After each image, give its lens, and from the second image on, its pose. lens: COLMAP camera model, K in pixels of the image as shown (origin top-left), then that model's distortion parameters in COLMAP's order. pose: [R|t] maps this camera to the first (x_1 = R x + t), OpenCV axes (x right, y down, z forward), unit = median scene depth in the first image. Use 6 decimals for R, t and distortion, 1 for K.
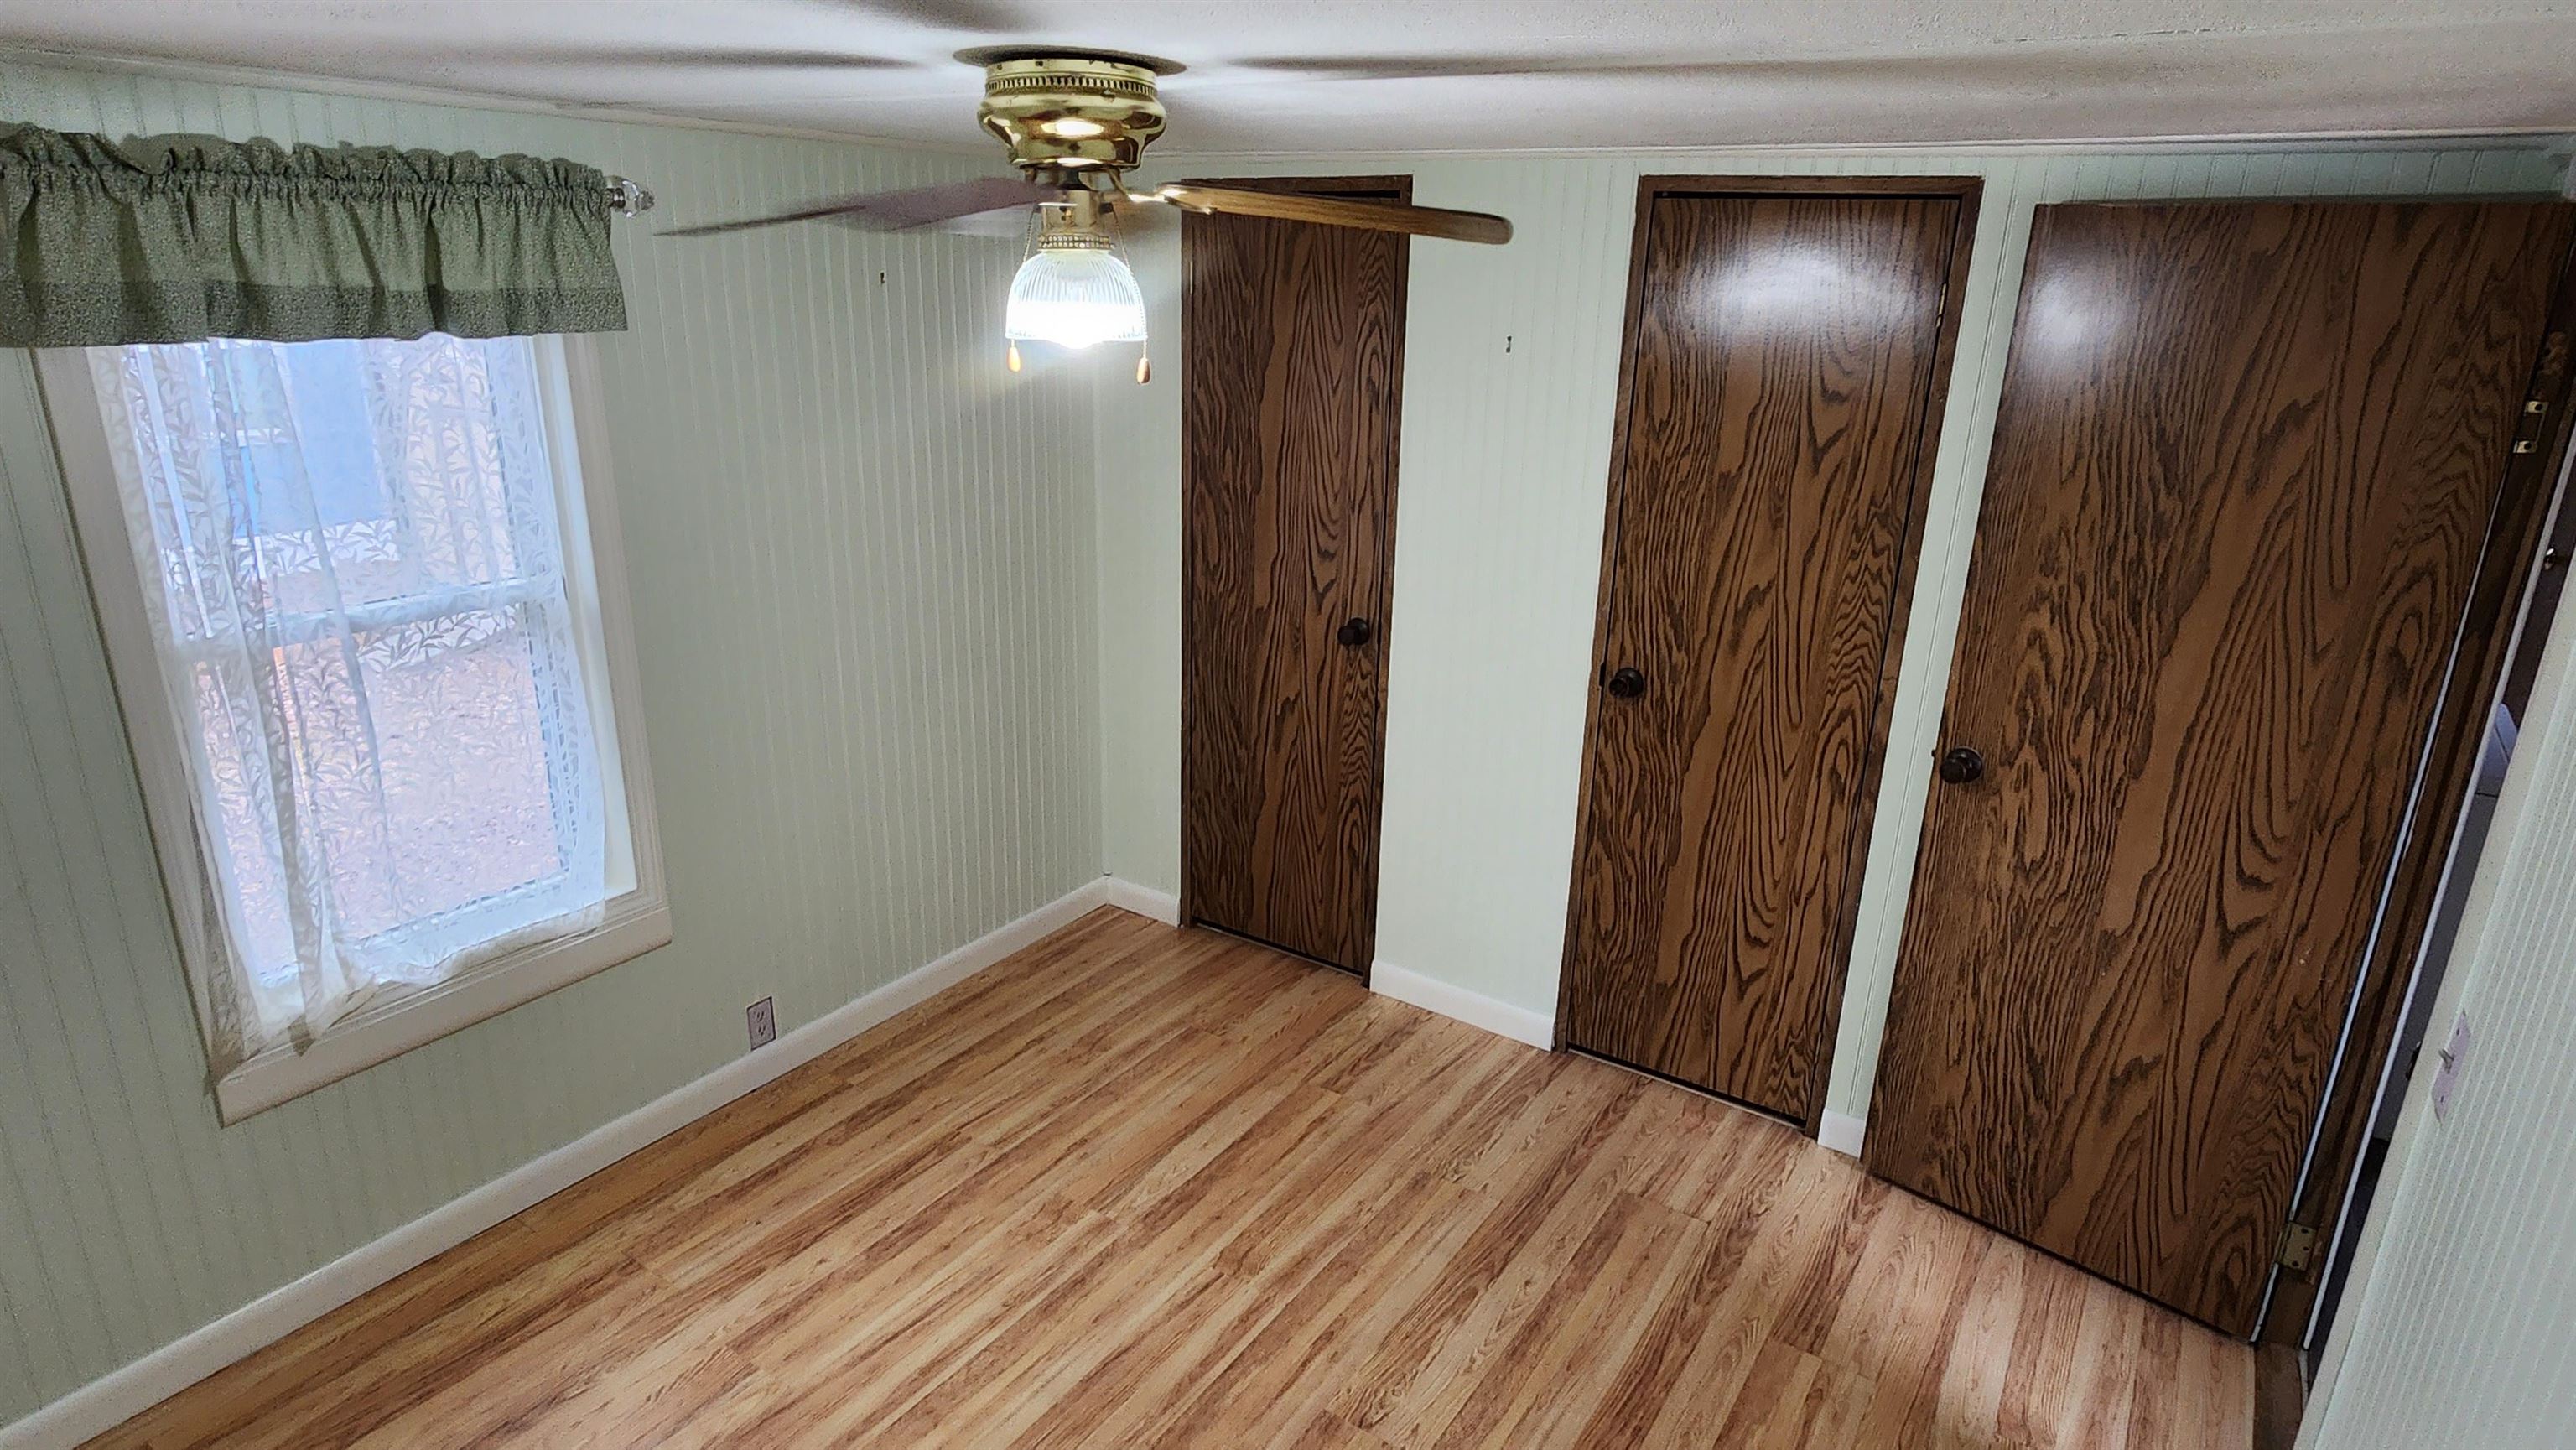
lens RADIAL K [[1436.0, 0, 1291.7], [0, 1436.0, 725.7], [0, 0, 1]] dist [-0.000982, -0.000738]
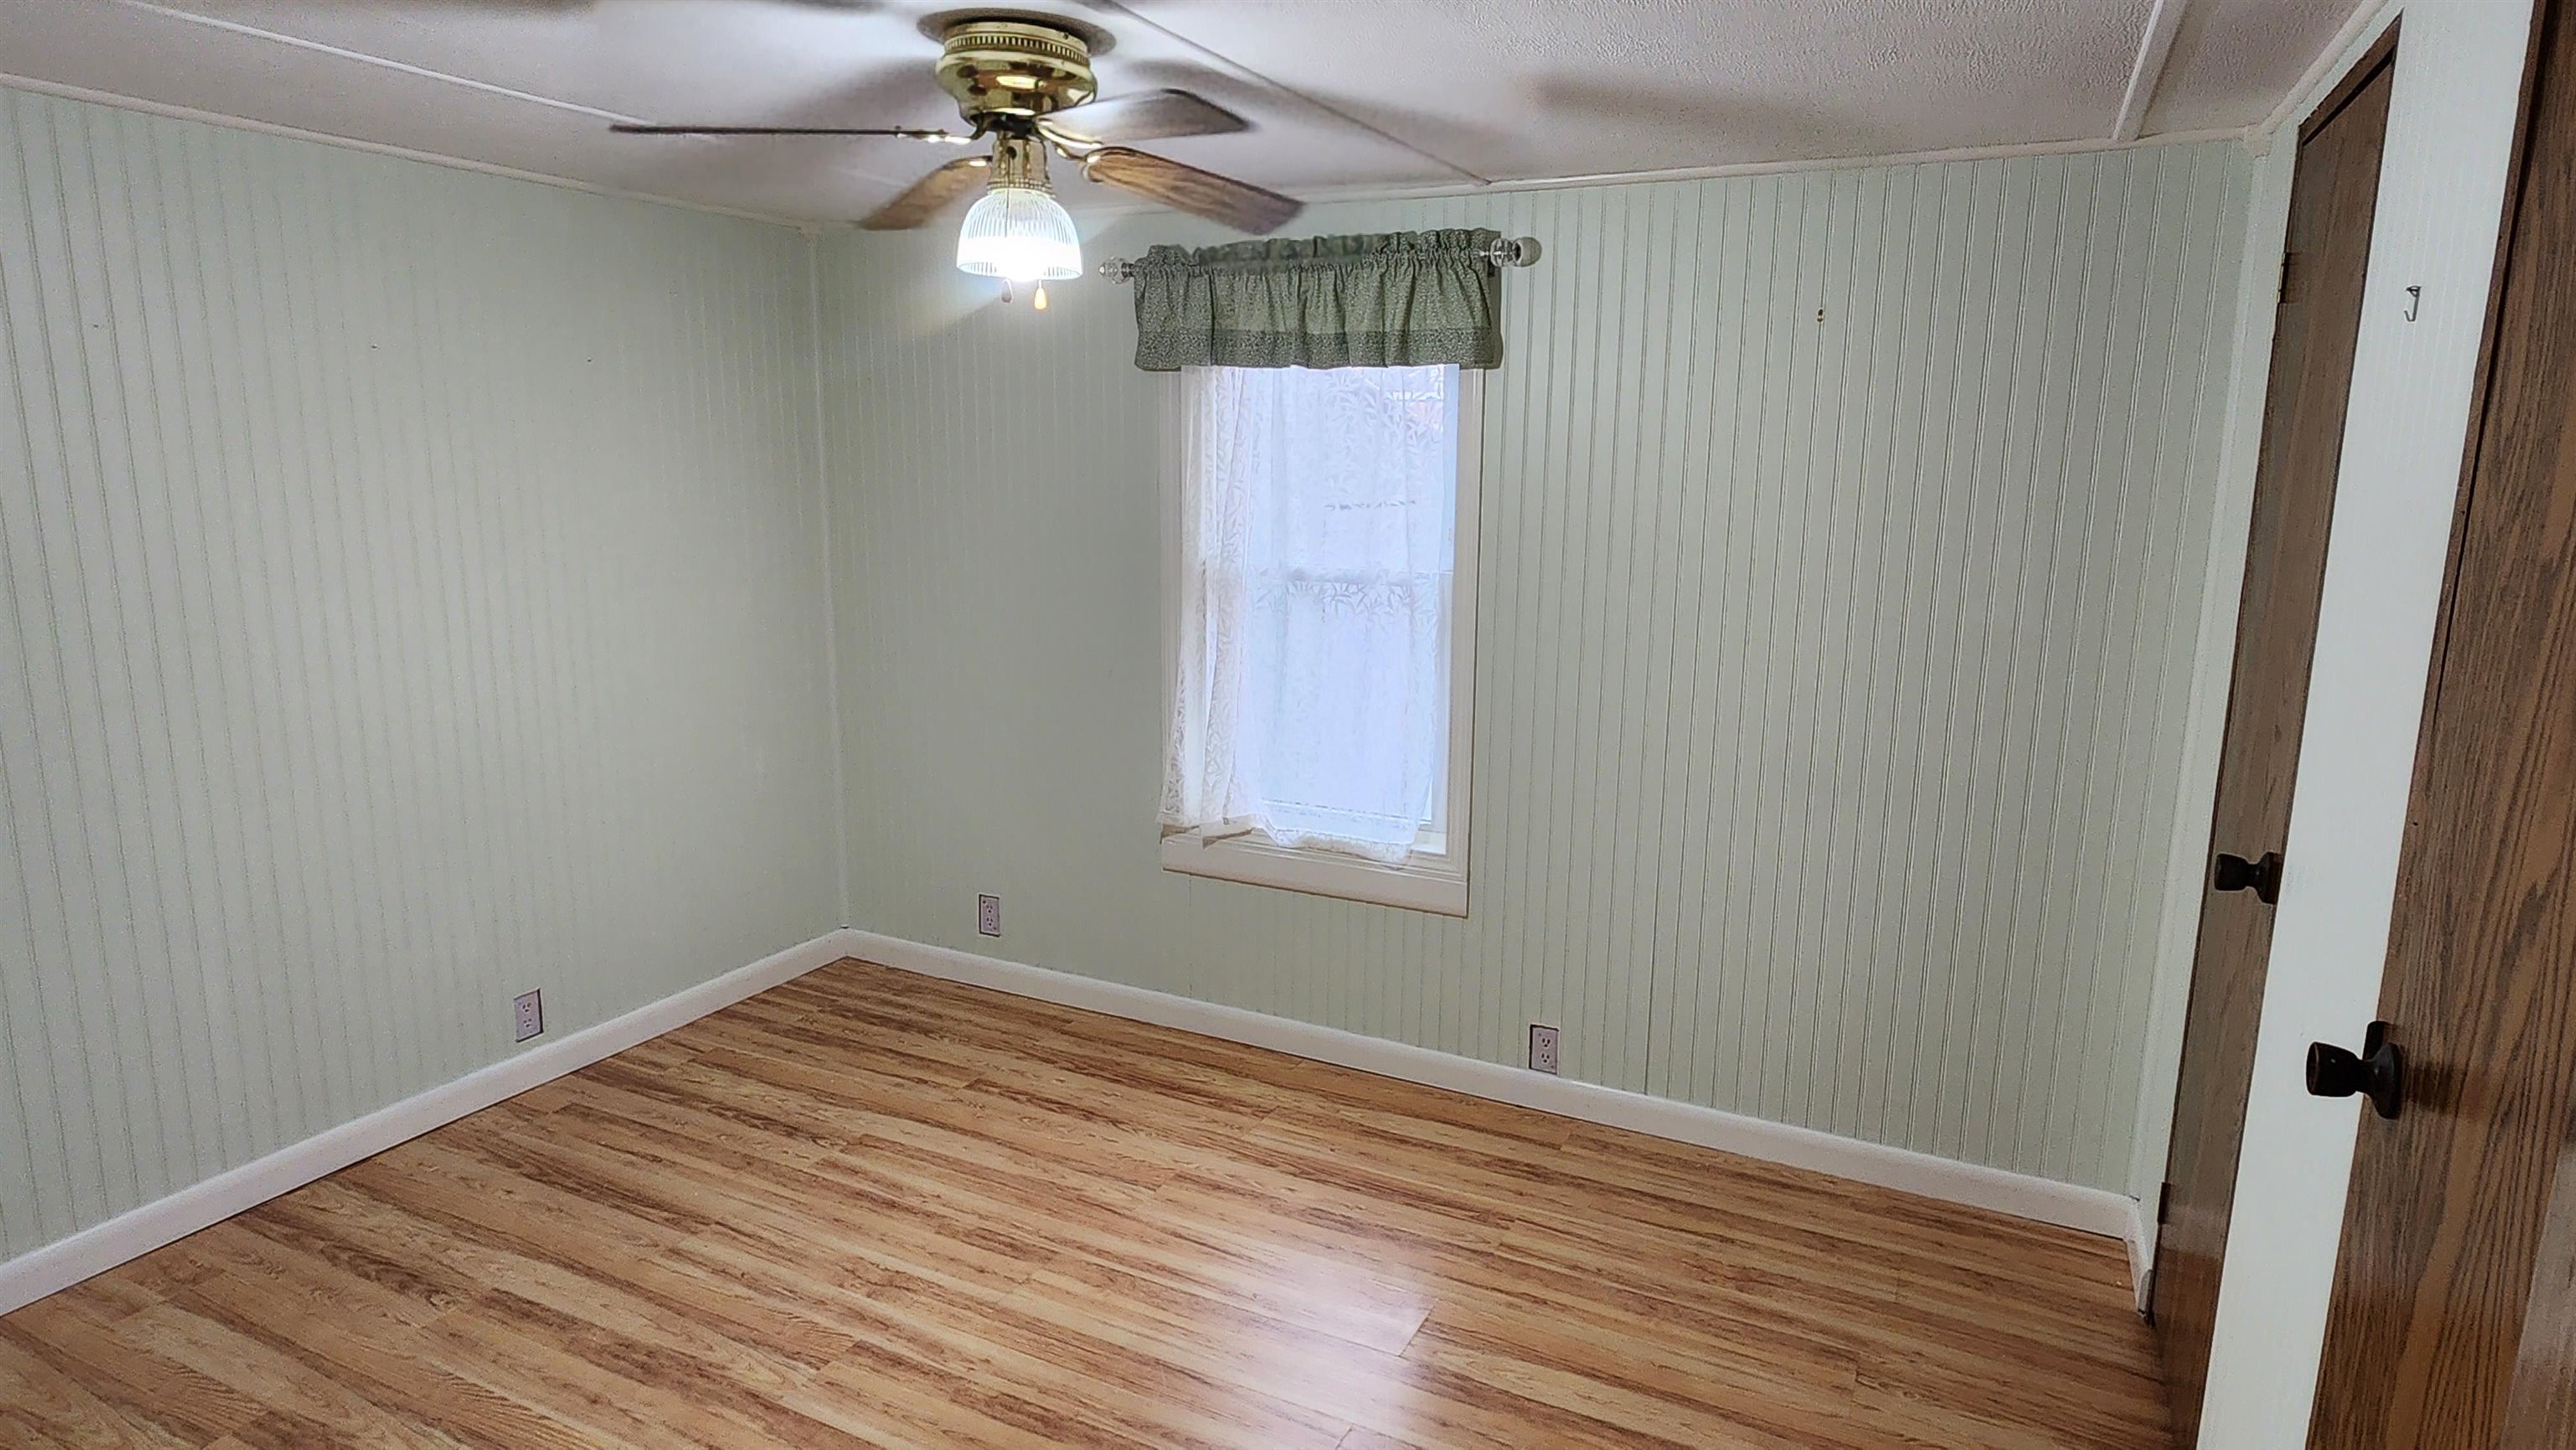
lens RADIAL K [[1436.0, 0, 1291.7], [0, 1436.0, 725.7], [0, 0, 1]] dist [-0.000982, -0.000738]
pose [[0.117692, 0.165103, -0.979229, 0.652627], [-0.317886, 0.940458, 0.120360, -0.084590], [0.940796, 0.297118, 0.163168, 0.691682]]
